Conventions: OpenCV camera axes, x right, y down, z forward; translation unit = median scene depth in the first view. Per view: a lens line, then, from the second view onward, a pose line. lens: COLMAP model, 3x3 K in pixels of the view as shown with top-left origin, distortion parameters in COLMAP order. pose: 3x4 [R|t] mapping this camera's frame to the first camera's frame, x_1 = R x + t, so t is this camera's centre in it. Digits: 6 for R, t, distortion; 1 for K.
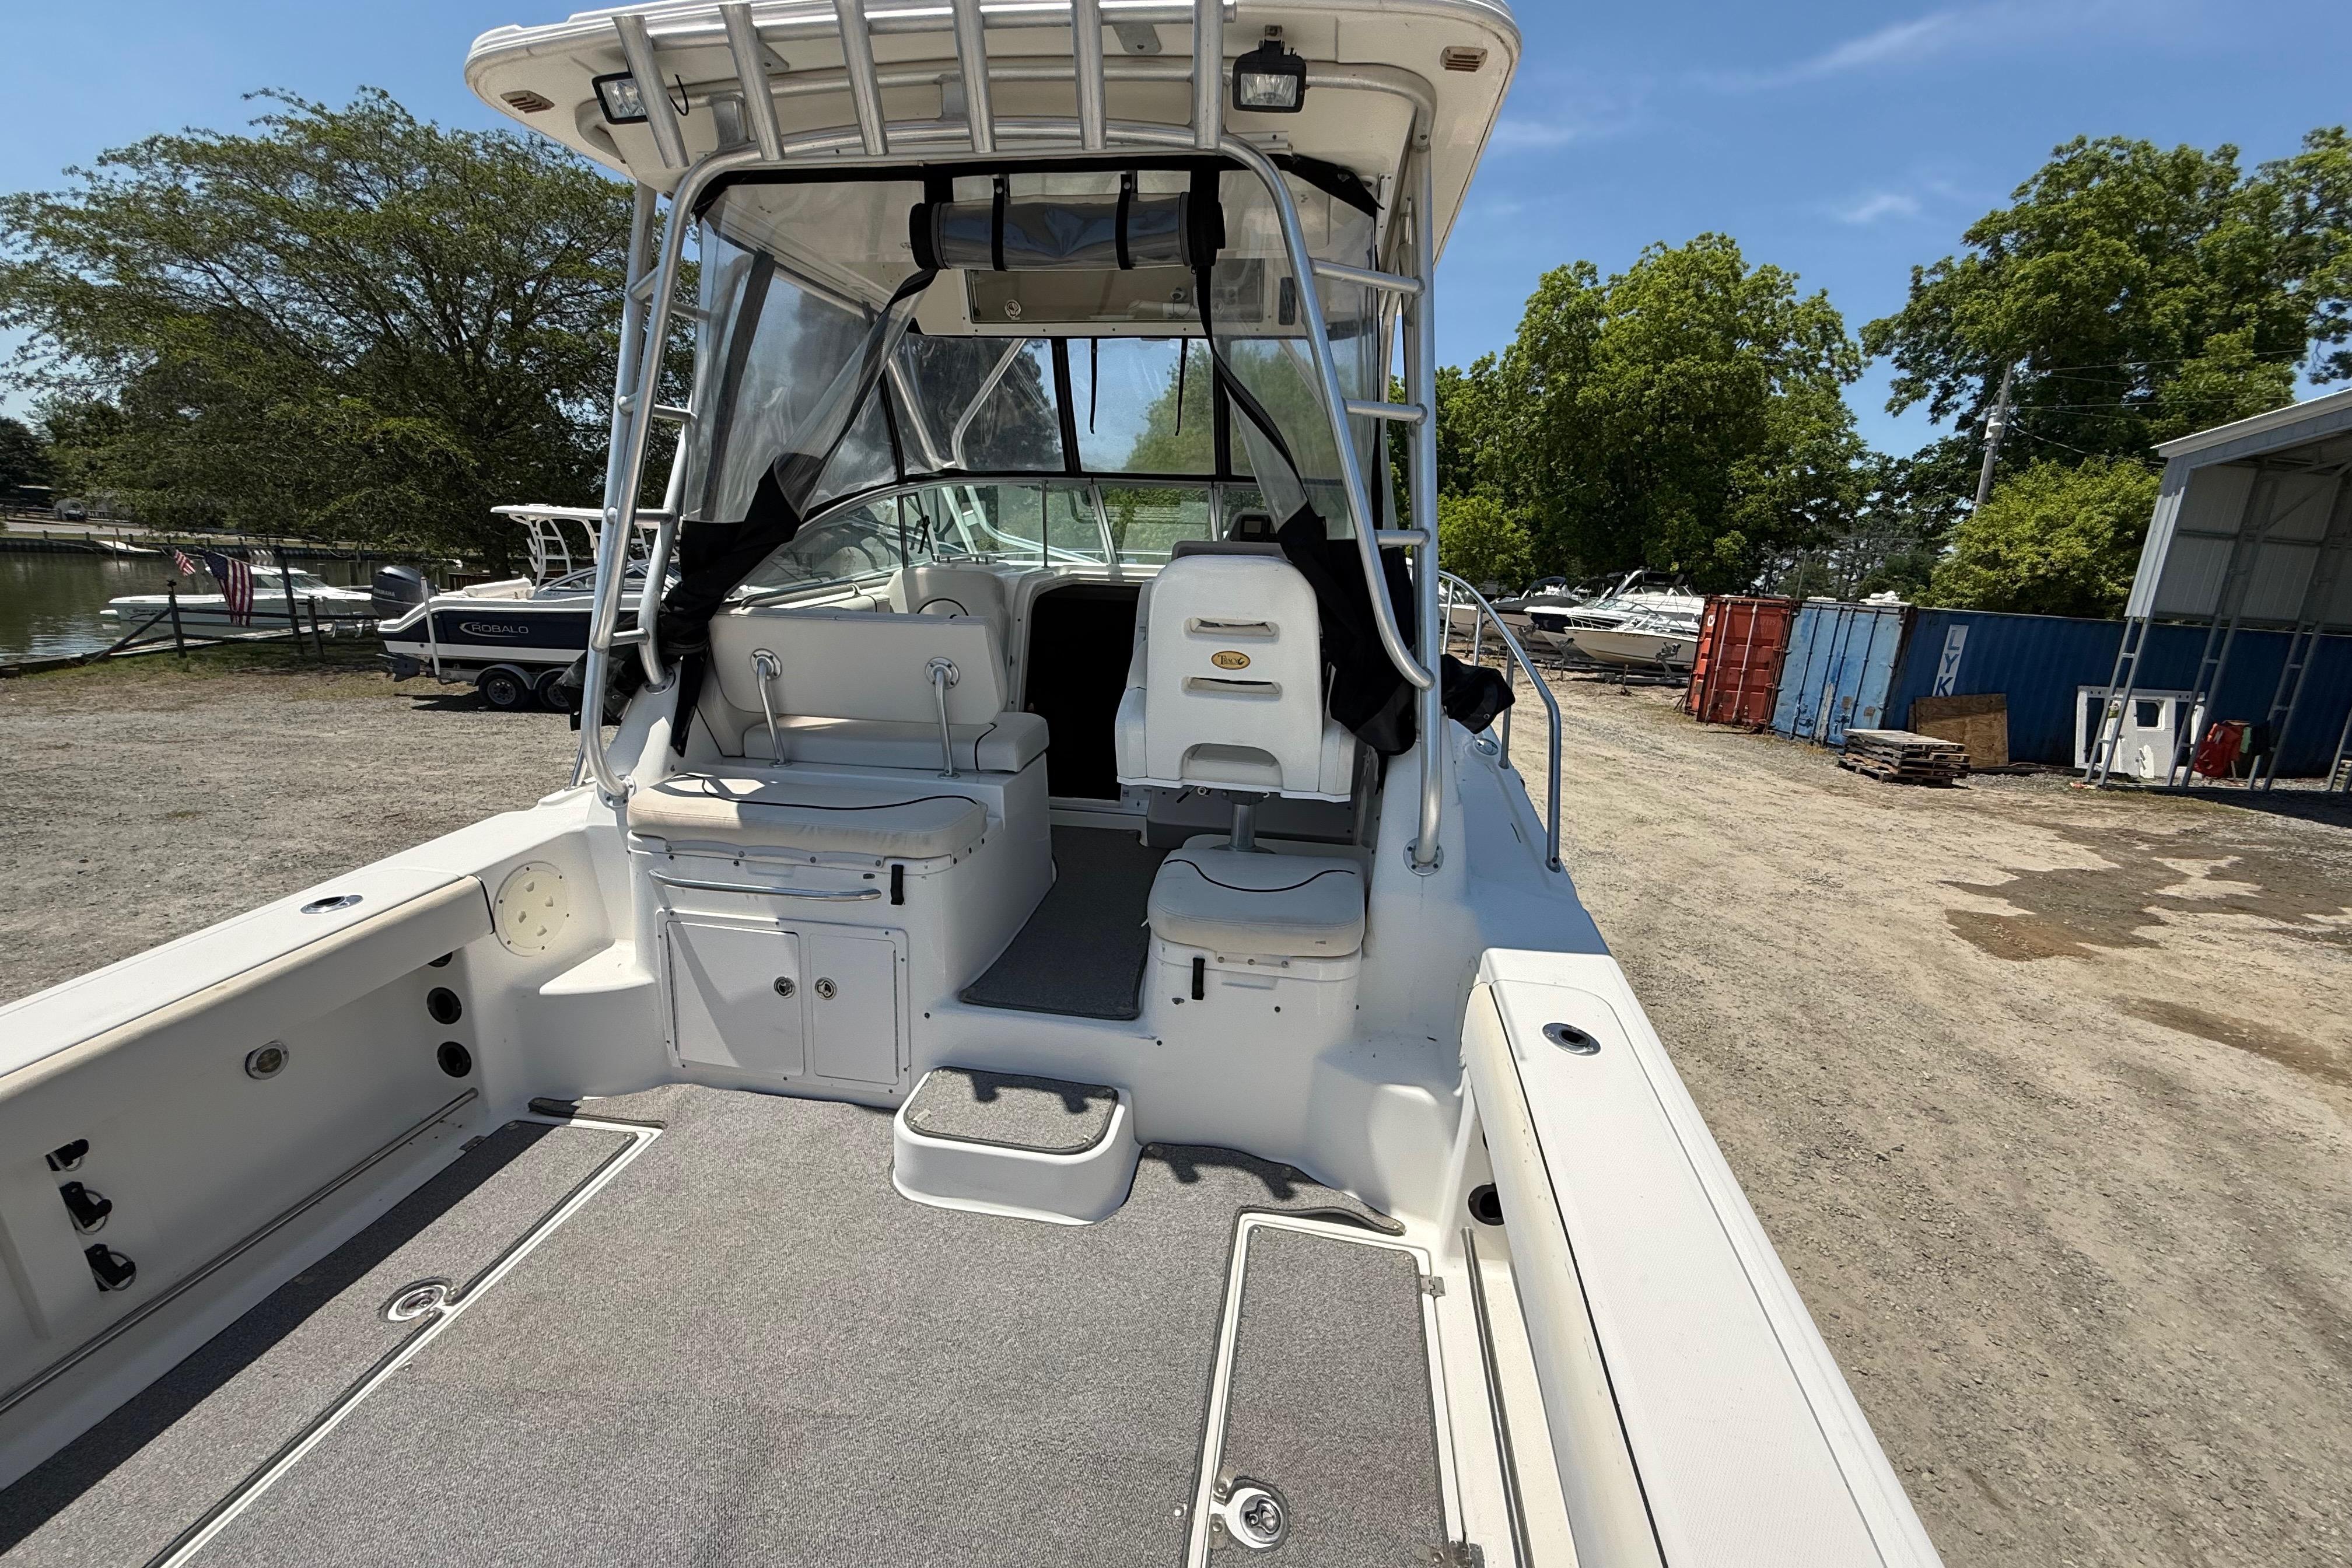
lens RADIAL K [[938.9, 0, 1173.9], [0, 938.9, 783.2], [0, 0, 1]] dist [-0.000200, 0.001037]
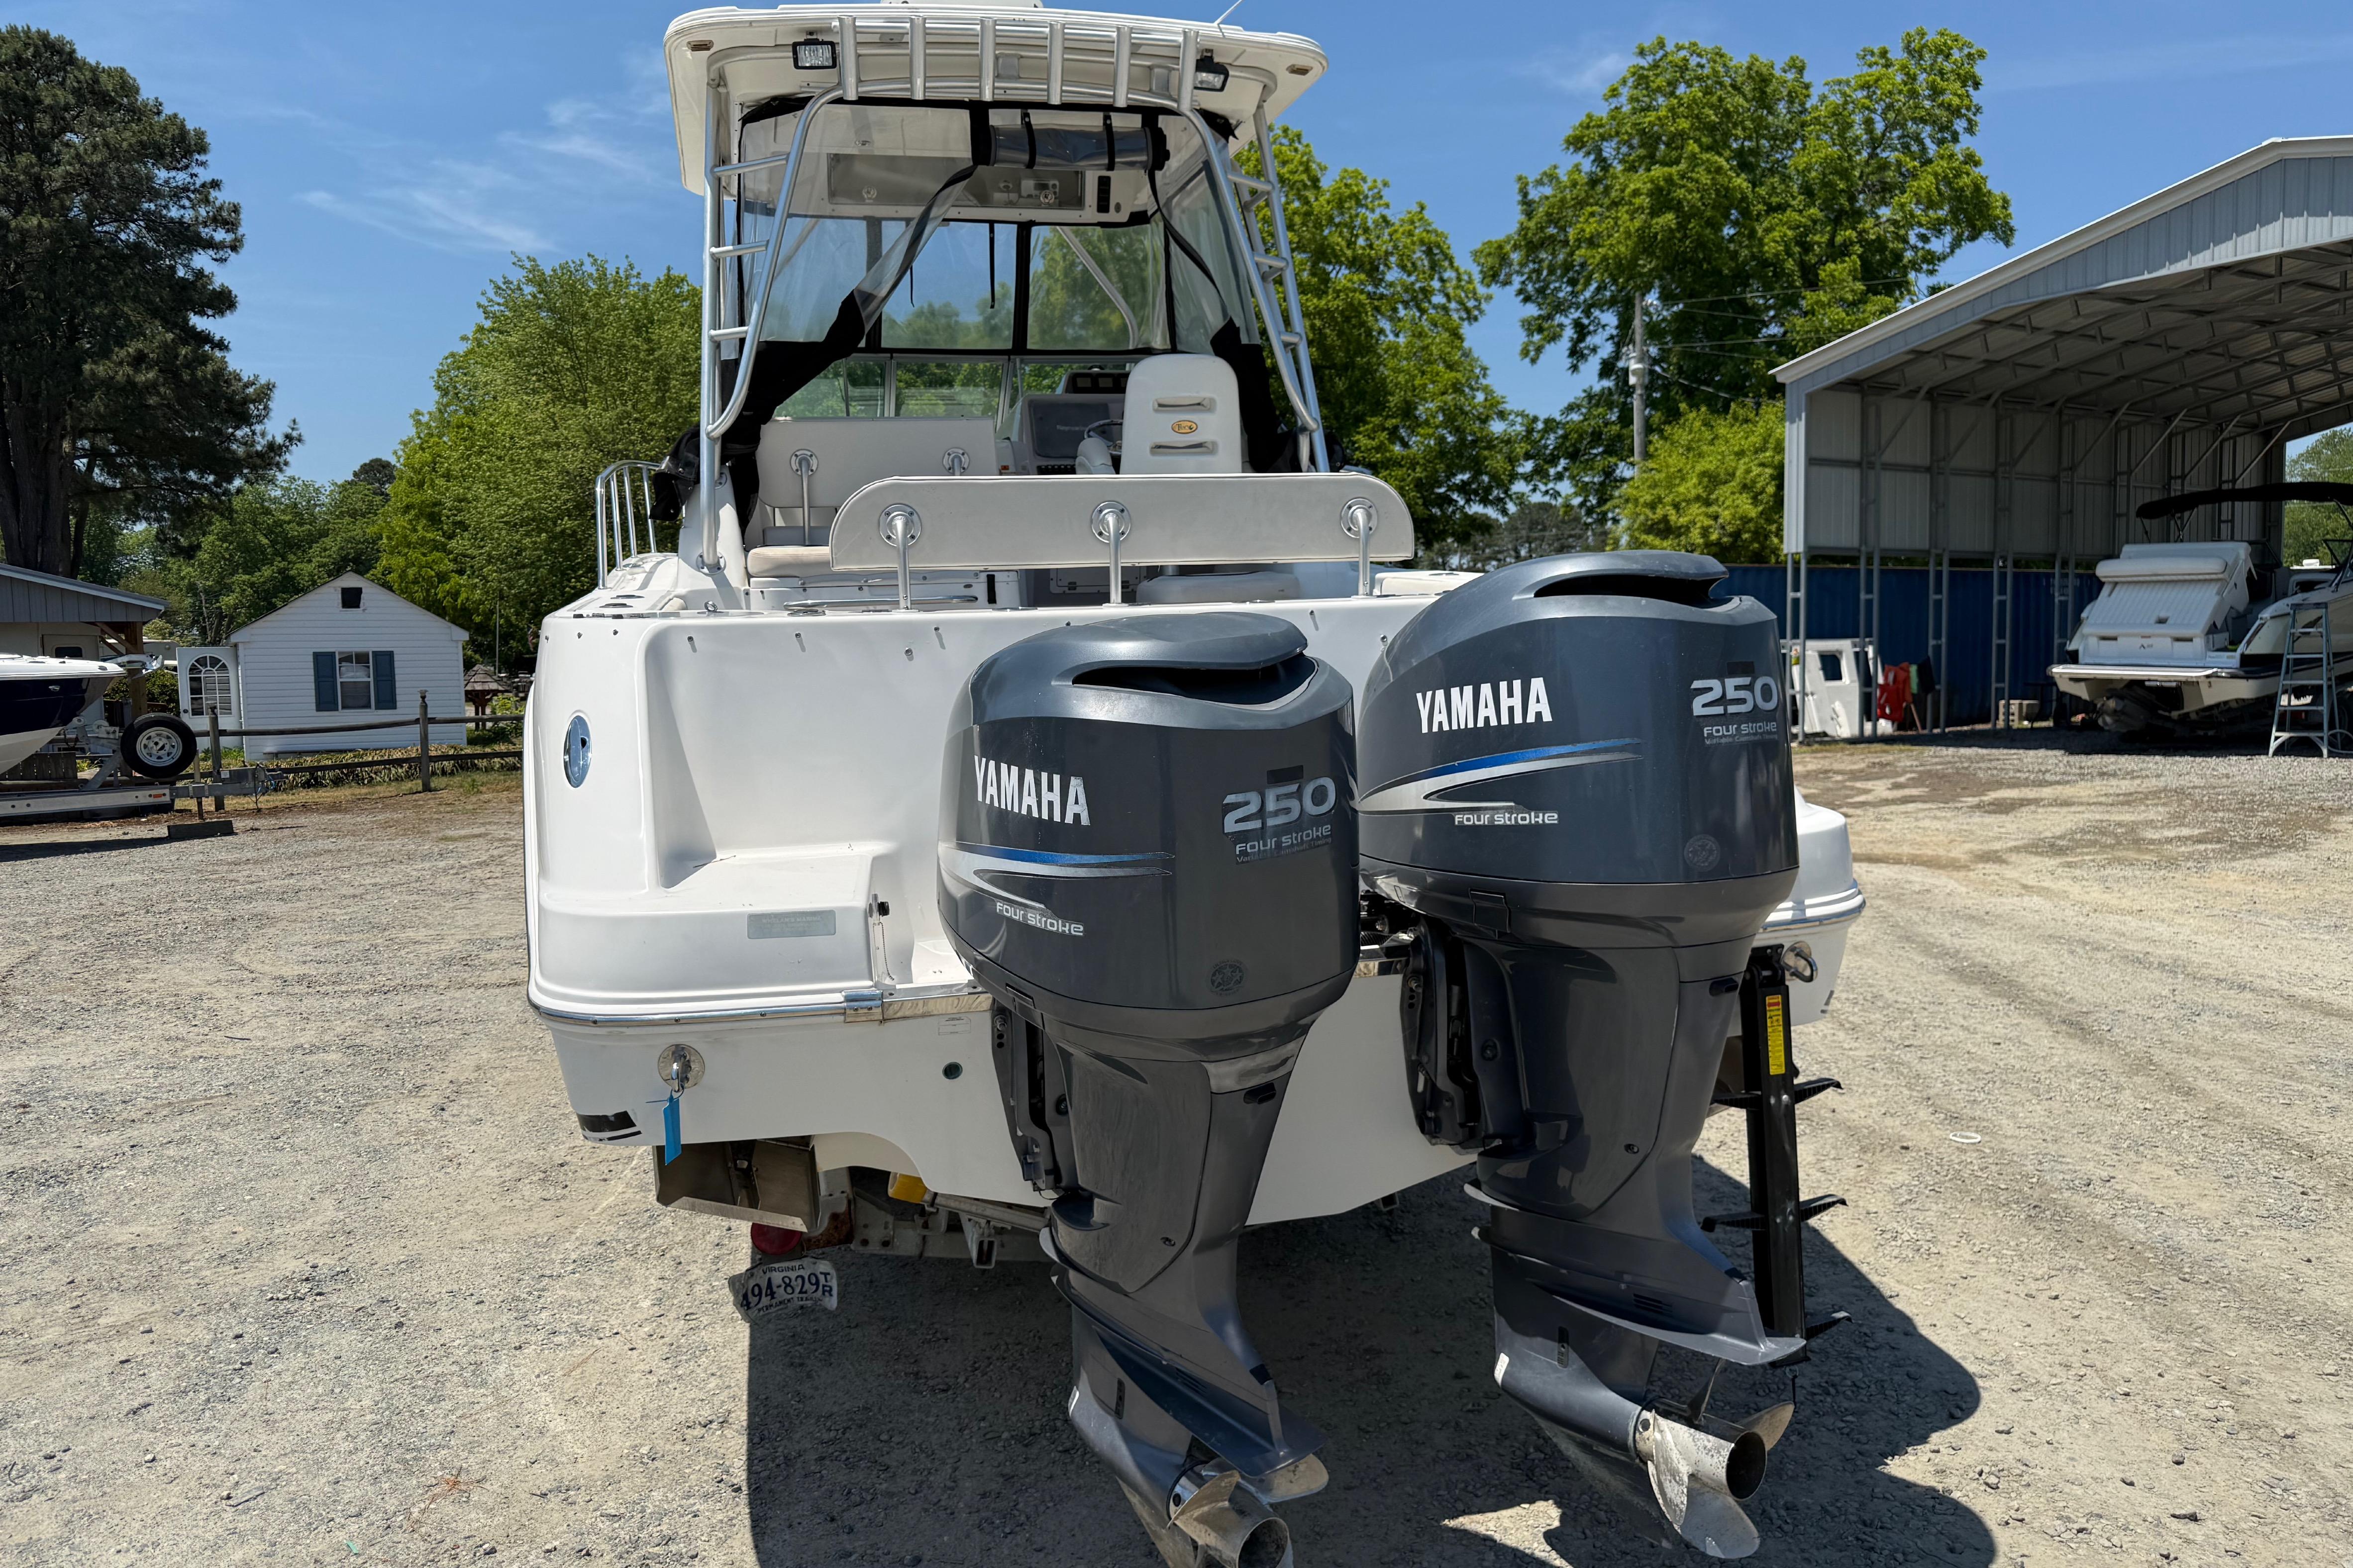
lens RADIAL K [[1660.9, 0, 1161.3], [0, 1660.9, 791.1], [0, 0, 1]] dist [0.056713, -0.076130]
pose [[0.917177, -0.106747, 0.383916, -0.130220], [0.157510, 0.982108, -0.103219, 0.087110], [-0.366028, 0.155141, 0.917581, -0.161853]]
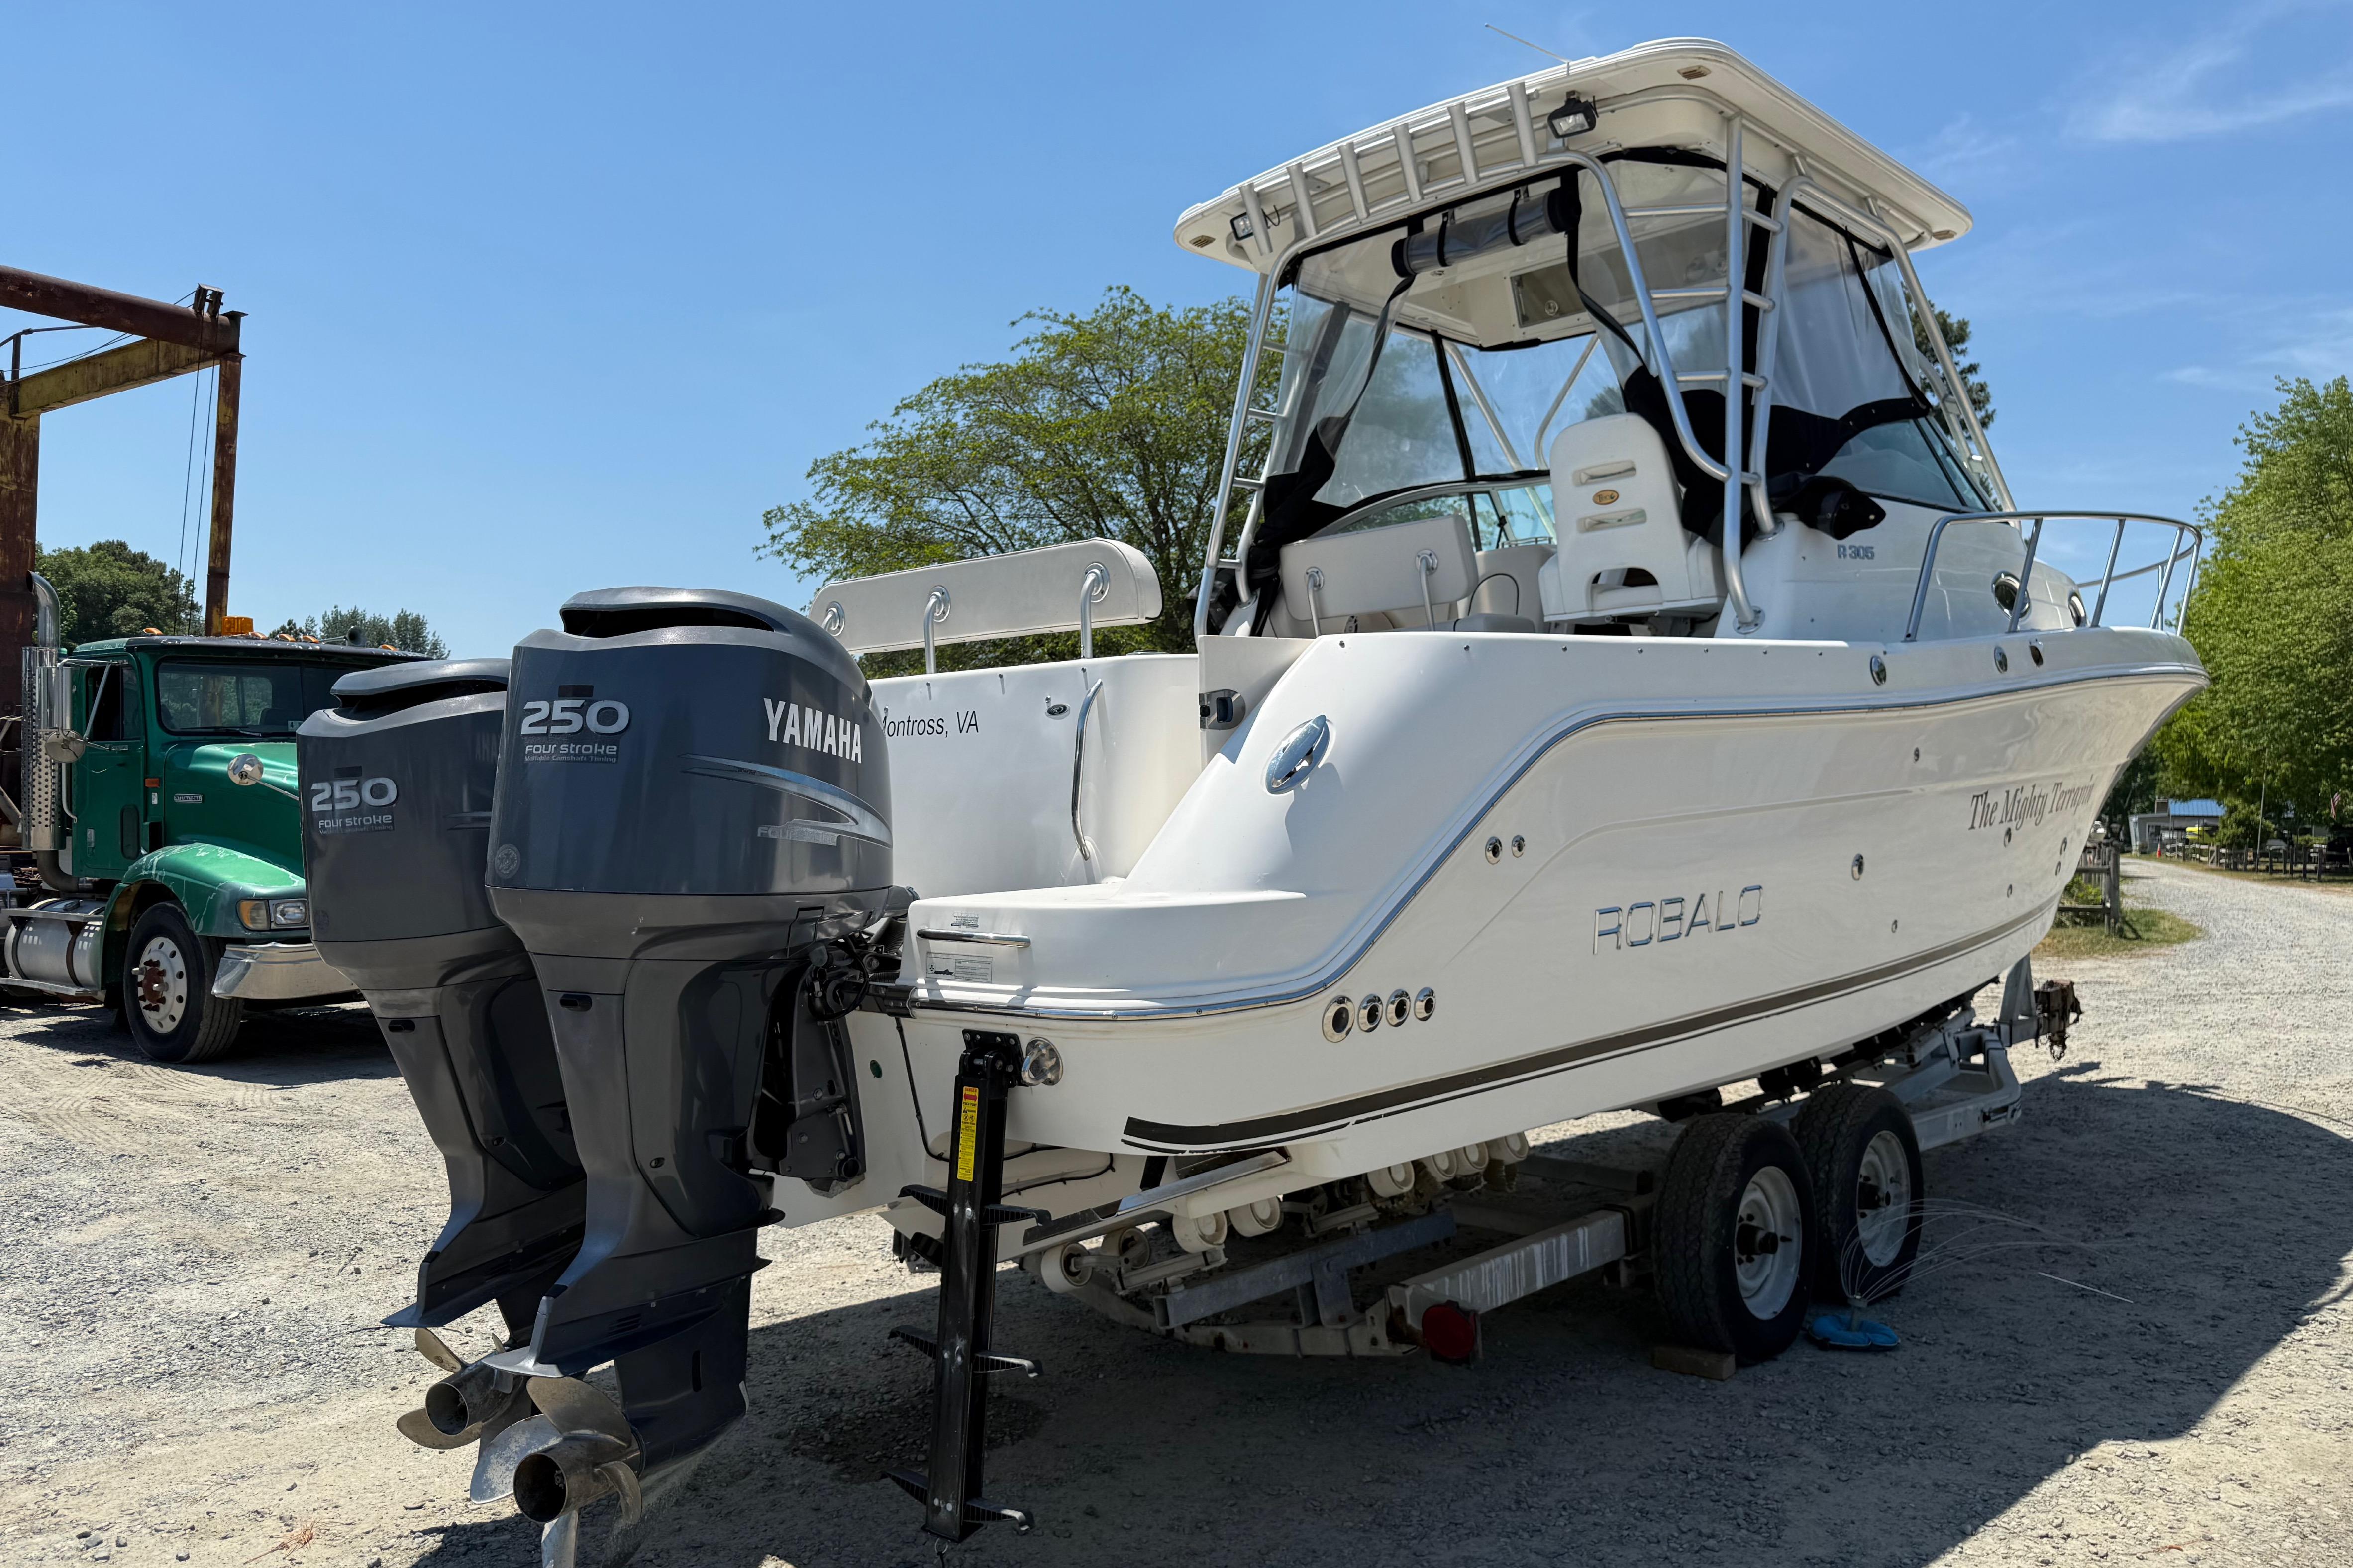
lens RADIAL K [[1660.9, 0, 1174.6], [0, 1660.9, 786.7], [0, 0, 1]] dist [0.056713, -0.076130]
pose [[0.816855, -0.047685, -0.574869, 0.111570], [-0.105247, 0.967529, -0.229804, 0.107735], [0.567161, 0.248220, 0.785312, -0.134127]]
